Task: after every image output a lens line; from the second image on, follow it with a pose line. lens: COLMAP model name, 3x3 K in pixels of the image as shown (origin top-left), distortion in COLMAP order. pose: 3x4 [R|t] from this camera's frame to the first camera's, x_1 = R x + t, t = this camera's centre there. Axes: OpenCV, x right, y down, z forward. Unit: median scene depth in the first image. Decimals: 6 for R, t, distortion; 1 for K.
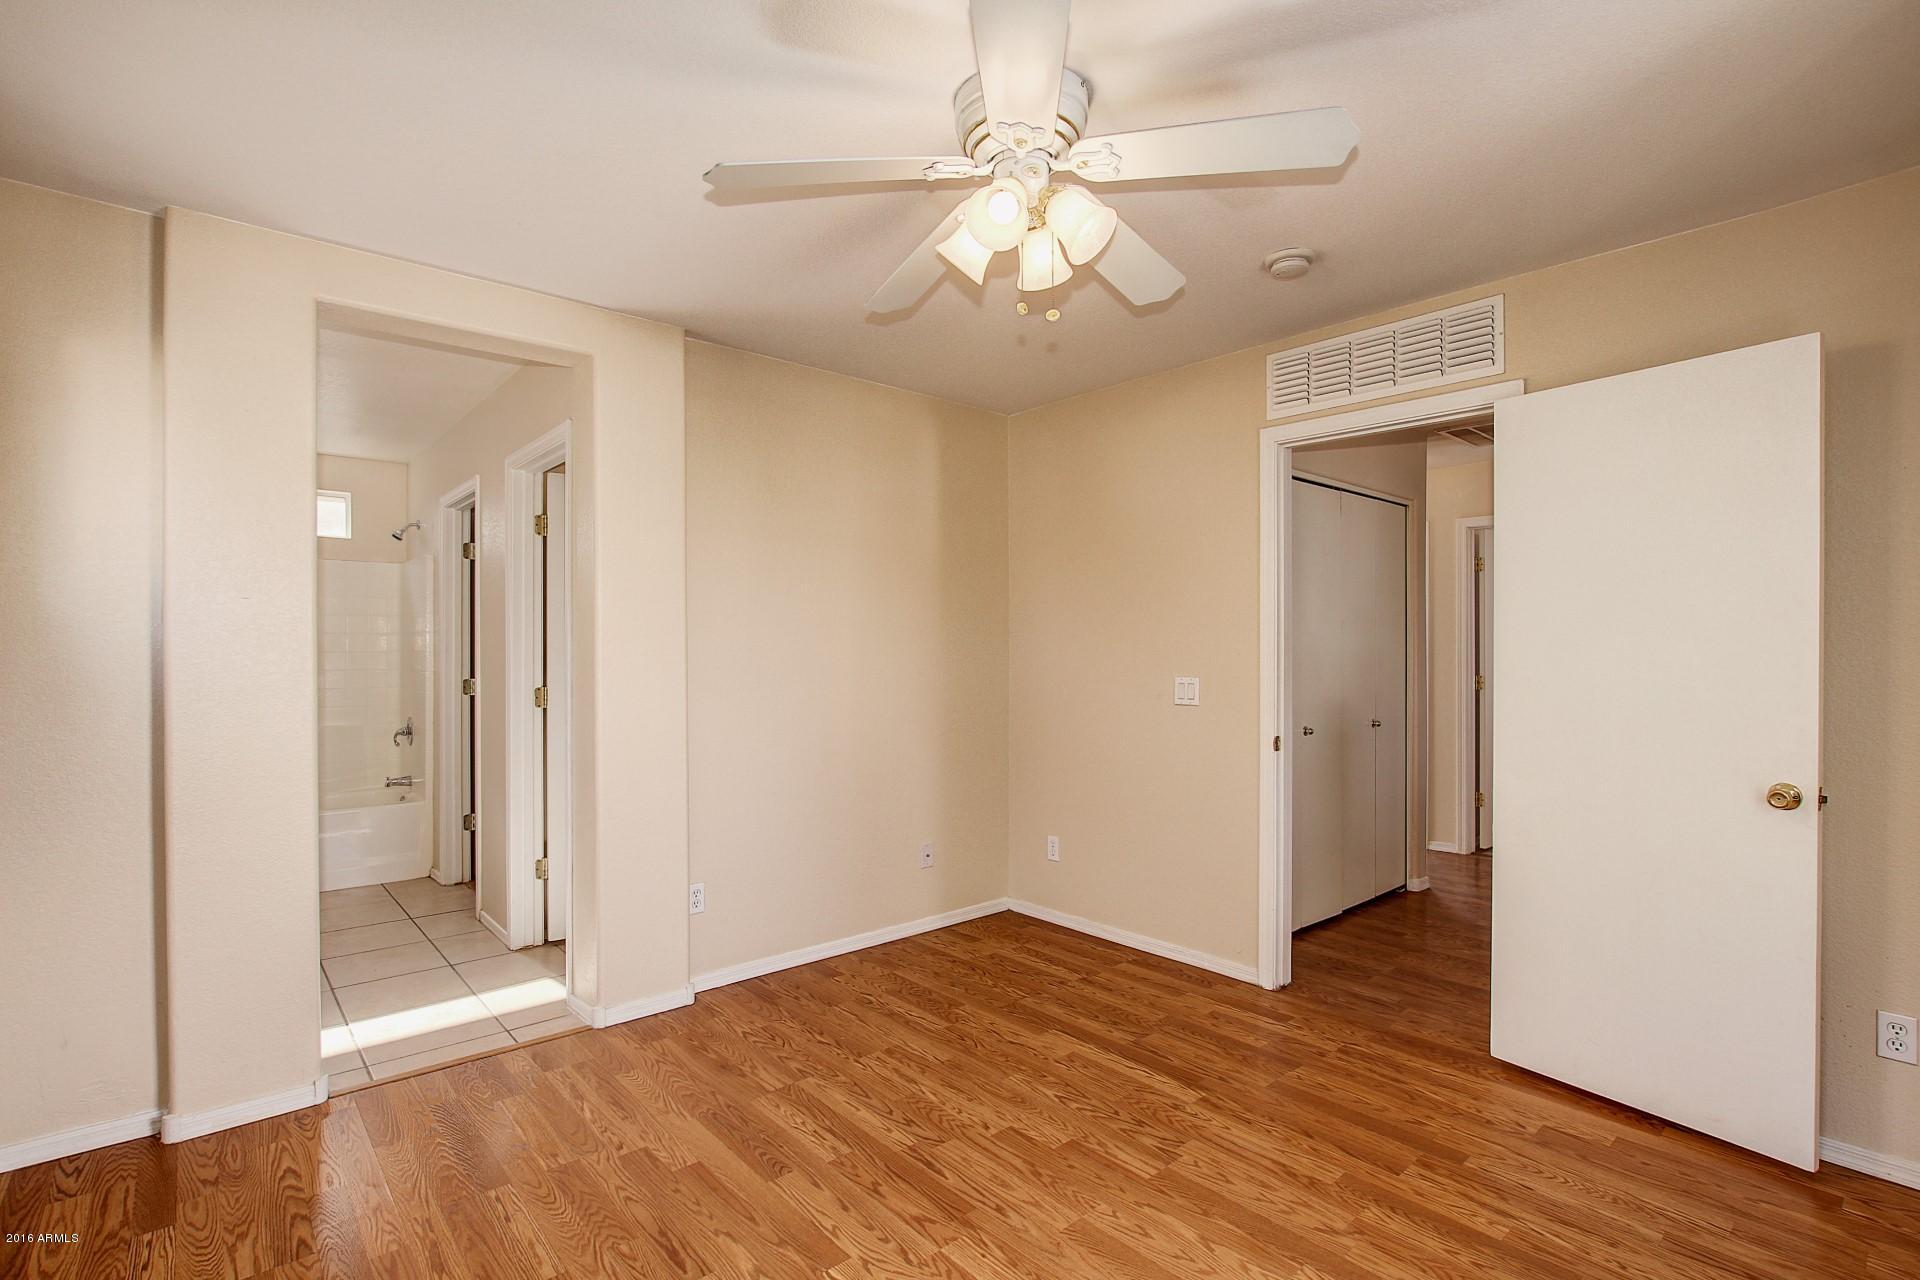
lens RADIAL K [[910.9, 0, 957.2], [0, 910.9, 648.9], [0, 0, 1]] dist [-0.018103, 0.001151]
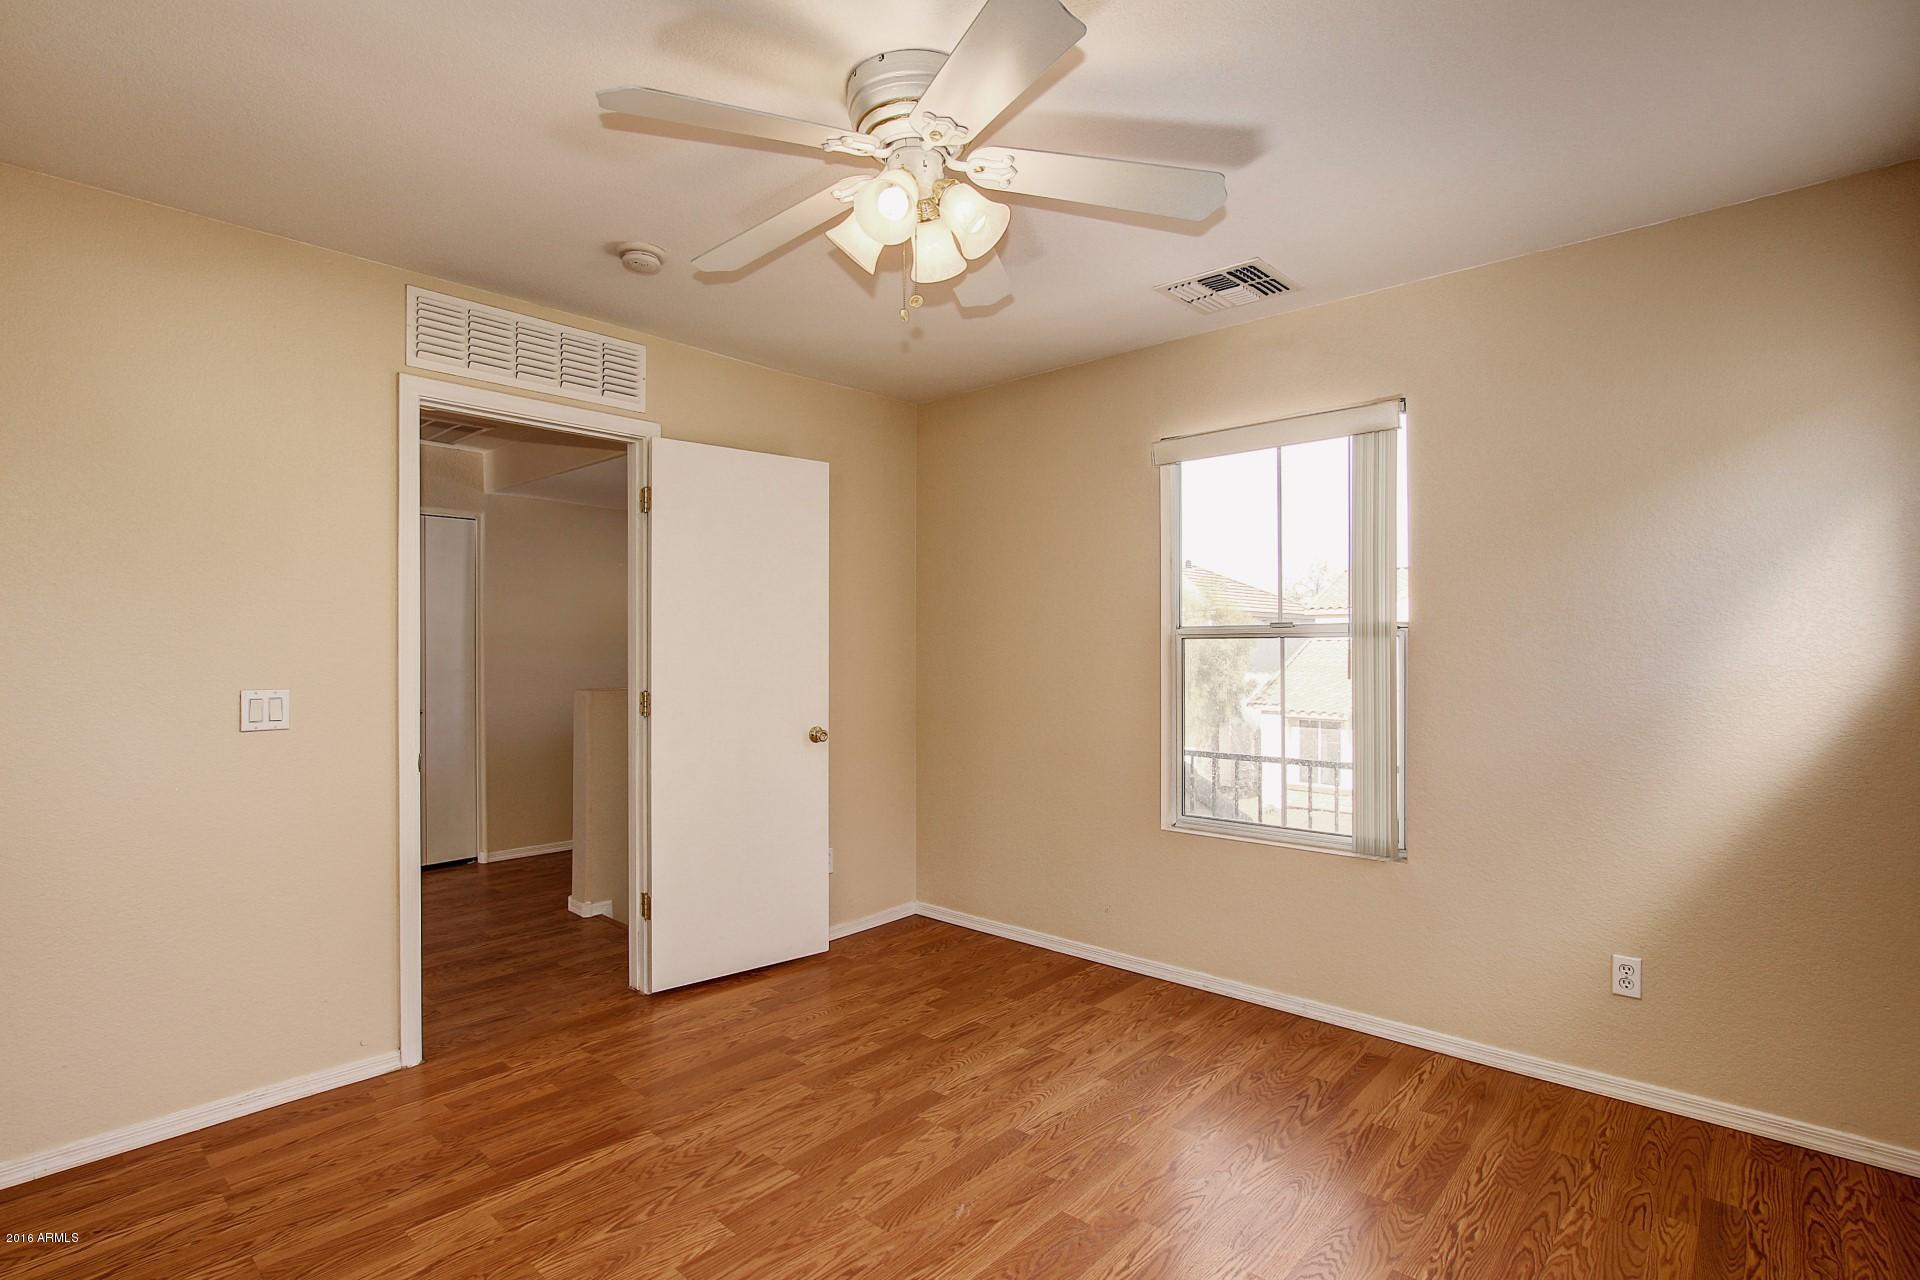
lens RADIAL K [[910.9, 0, 957.2], [0, 910.9, 648.9], [0, 0, 1]] dist [-0.018103, 0.001151]
pose [[-0.107483, 0.000210, 0.994207, -0.635536], [0.006978, 0.999976, 0.000544, 0.005642], [-0.994182, 0.006996, -0.107482, 0.743608]]
